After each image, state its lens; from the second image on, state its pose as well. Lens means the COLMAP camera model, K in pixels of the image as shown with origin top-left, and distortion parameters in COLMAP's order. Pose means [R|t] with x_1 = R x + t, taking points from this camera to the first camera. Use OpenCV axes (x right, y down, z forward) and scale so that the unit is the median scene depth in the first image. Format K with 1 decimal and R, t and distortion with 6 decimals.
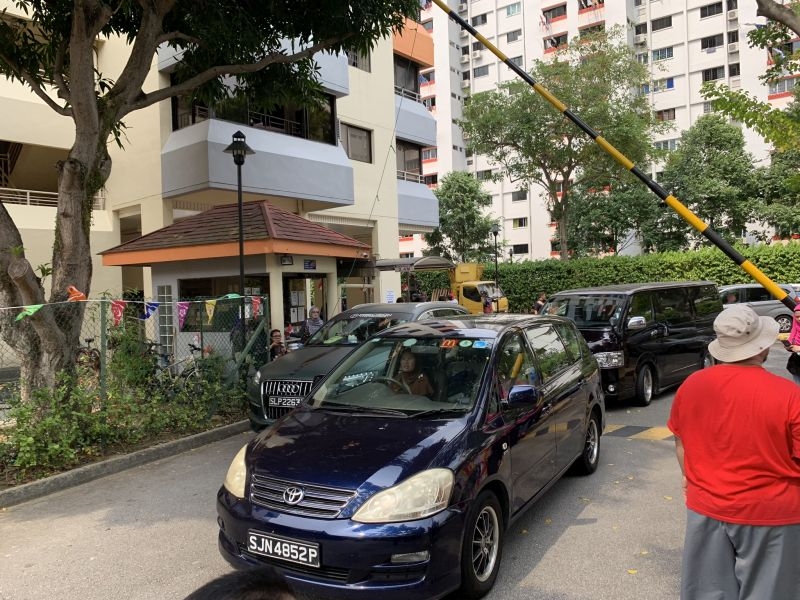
lens RADIAL K [[622.3, 0, 396.5], [0, 622.3, 297.8], [0, 0, 1]] dist [-0.016638, -0.001806]
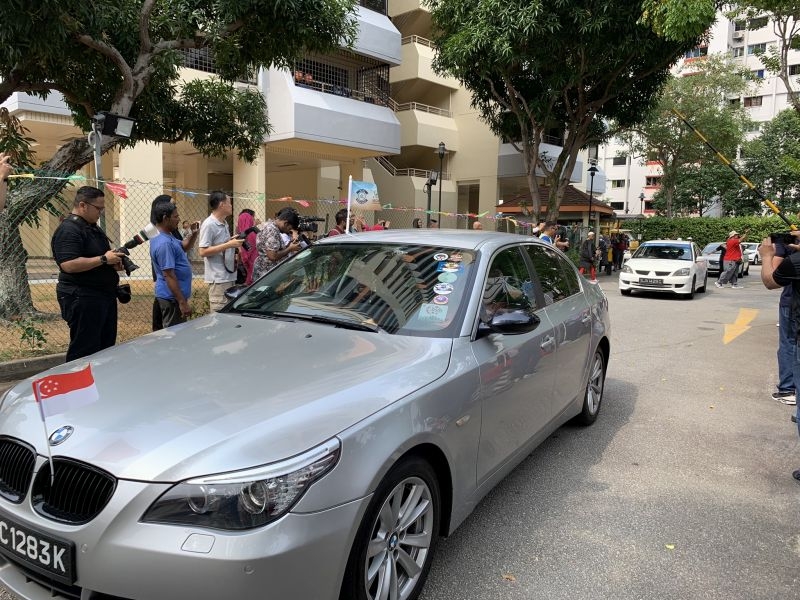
lens RADIAL K [[622.3, 0, 403.7], [0, 622.3, 302.7], [0, 0, 1]] dist [-0.016638, -0.001806]
pose [[0.995548, 0.065031, -0.068231, -0.147909], [-0.058318, 0.993657, 0.096154, 0.019836], [0.074051, -0.091747, 0.993025, -0.304676]]
